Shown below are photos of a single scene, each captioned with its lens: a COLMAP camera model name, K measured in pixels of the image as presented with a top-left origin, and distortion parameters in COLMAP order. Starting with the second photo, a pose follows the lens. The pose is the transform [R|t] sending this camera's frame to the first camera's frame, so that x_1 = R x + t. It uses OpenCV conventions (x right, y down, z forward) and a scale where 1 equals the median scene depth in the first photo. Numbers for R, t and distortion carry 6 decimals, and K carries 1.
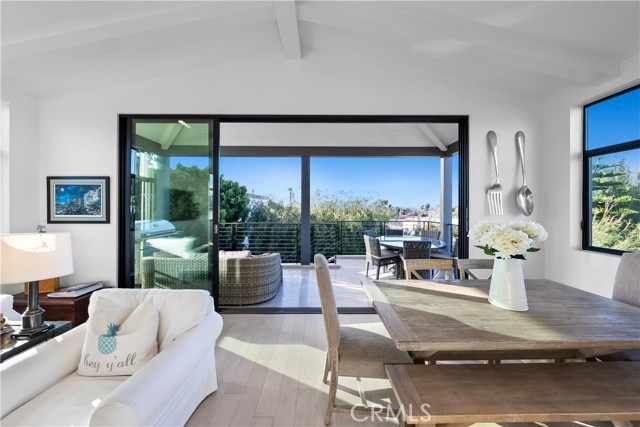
lens RADIAL K [[220.2, 0, 322.3], [0, 220.2, 211.4], [0, 0, 1]] dist [-0.002970, 0.000307]
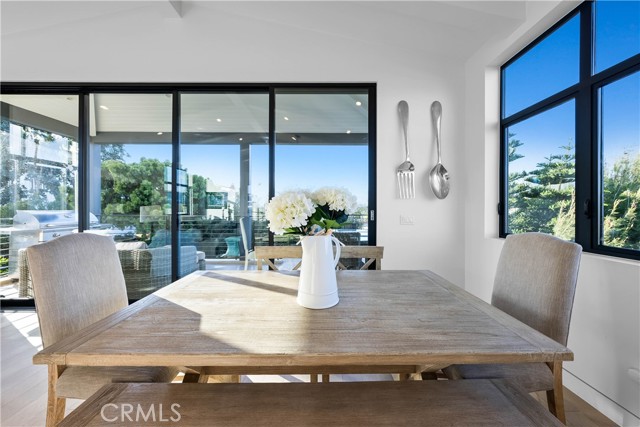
lens RADIAL K [[220.2, 0, 317.8], [0, 220.2, 211.6], [0, 0, 1]] dist [-0.002970, 0.000307]
pose [[0.999981, 0.001414, -0.006062, 0.486616], [-0.001408, 0.999999, 0.000913, 0.073580], [0.006063, -0.000905, 0.999981, 0.151811]]
